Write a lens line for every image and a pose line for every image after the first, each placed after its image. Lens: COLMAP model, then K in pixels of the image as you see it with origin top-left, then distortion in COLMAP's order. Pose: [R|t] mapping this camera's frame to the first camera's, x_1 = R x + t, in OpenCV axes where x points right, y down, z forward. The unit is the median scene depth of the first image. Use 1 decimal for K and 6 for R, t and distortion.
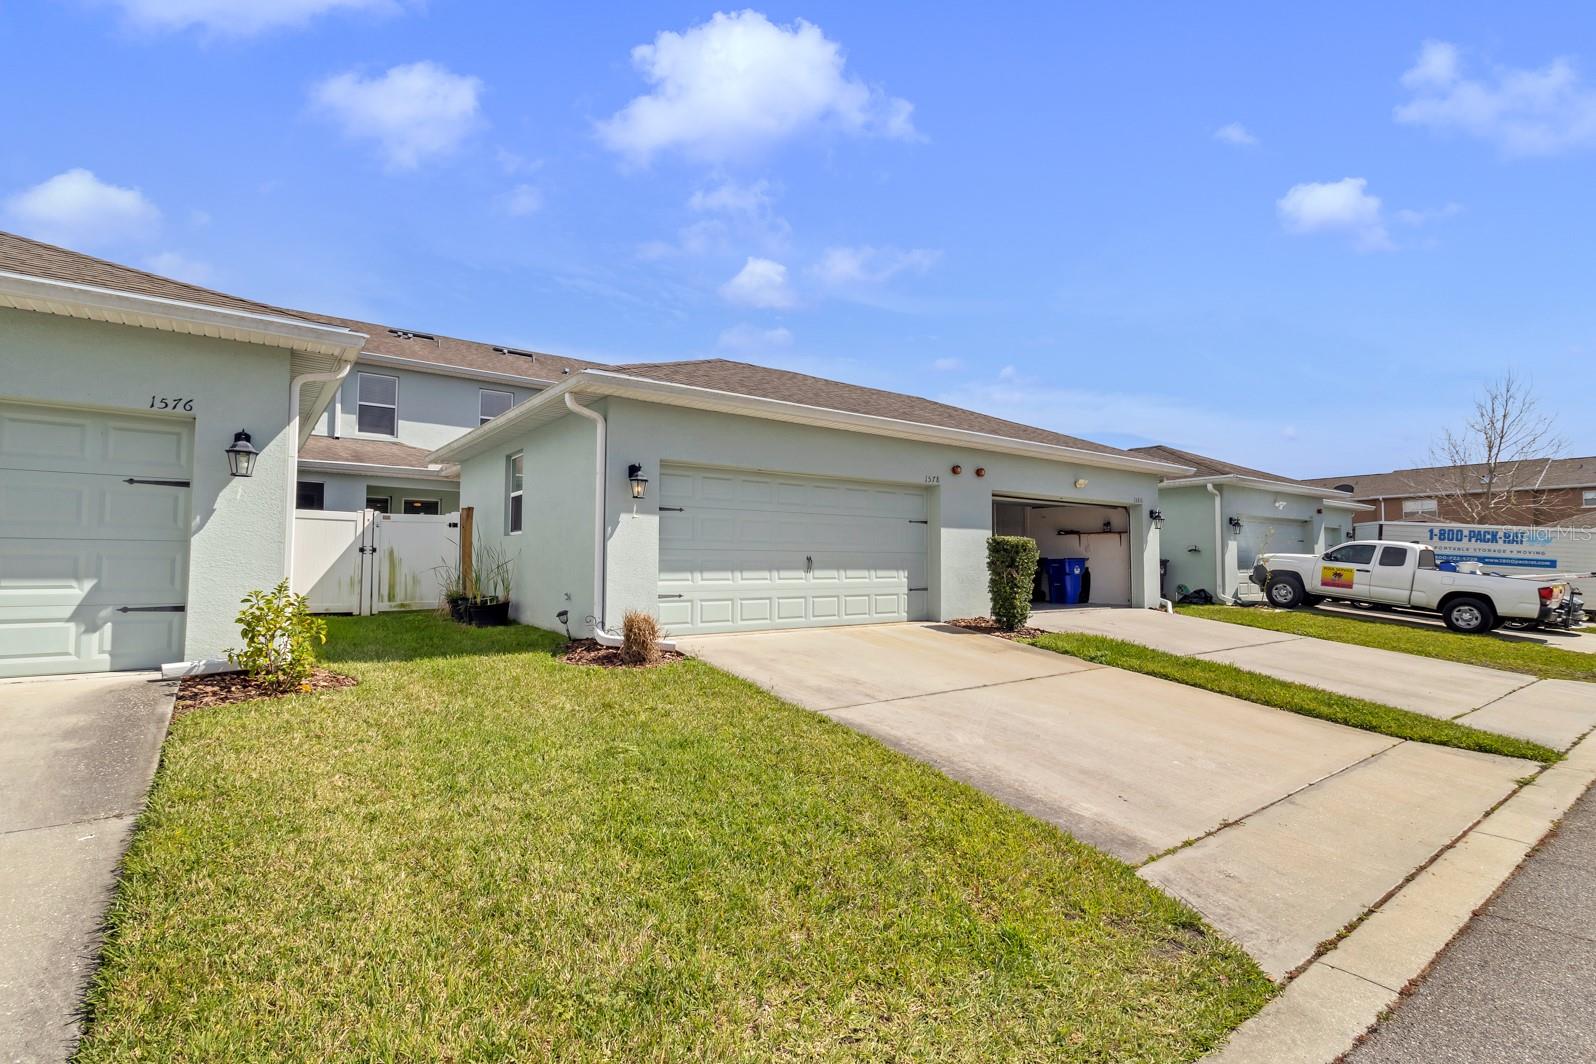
lens RADIAL K [[753.5, 0, 804.0], [0, 753.5, 536.7], [0, 0, 1]] dist [-0.000777, 0.002141]
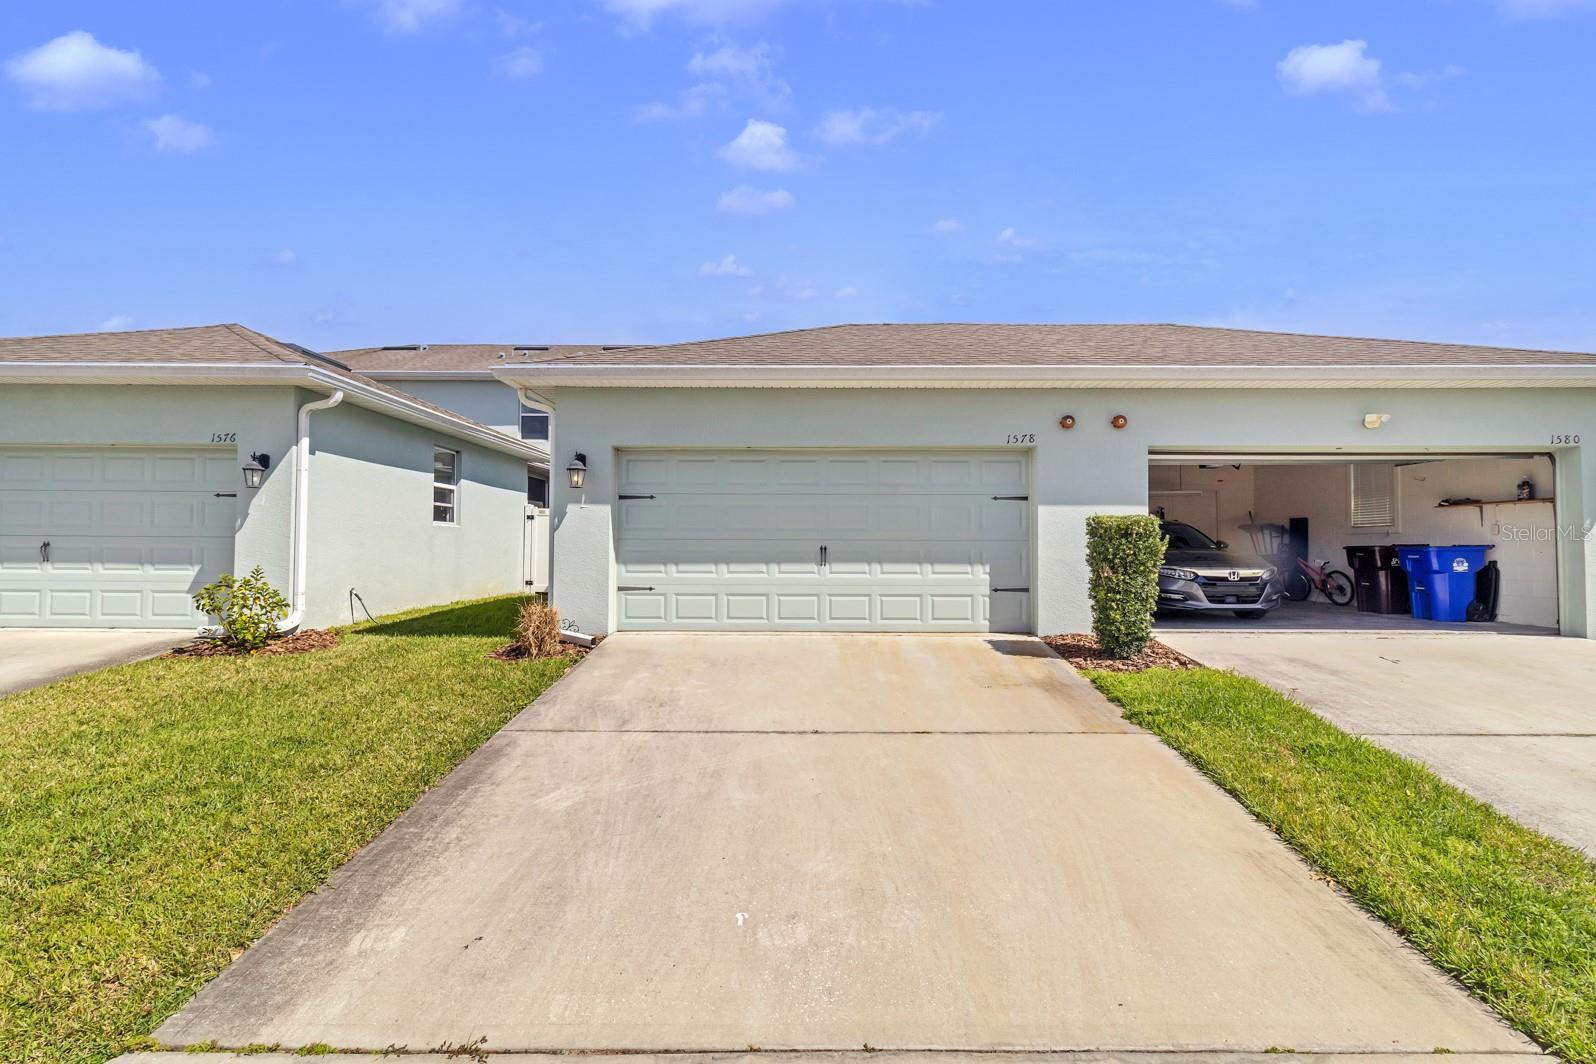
lens RADIAL K [[753.5, 0, 796.4], [0, 753.5, 529.8], [0, 0, 1]] dist [-0.000777, 0.002141]
pose [[0.788702, -0.016048, -0.614566, 0.486530], [0.021008, 0.999779, 0.000853, 0.006855], [0.614416, -0.013583, 0.788865, 0.325279]]
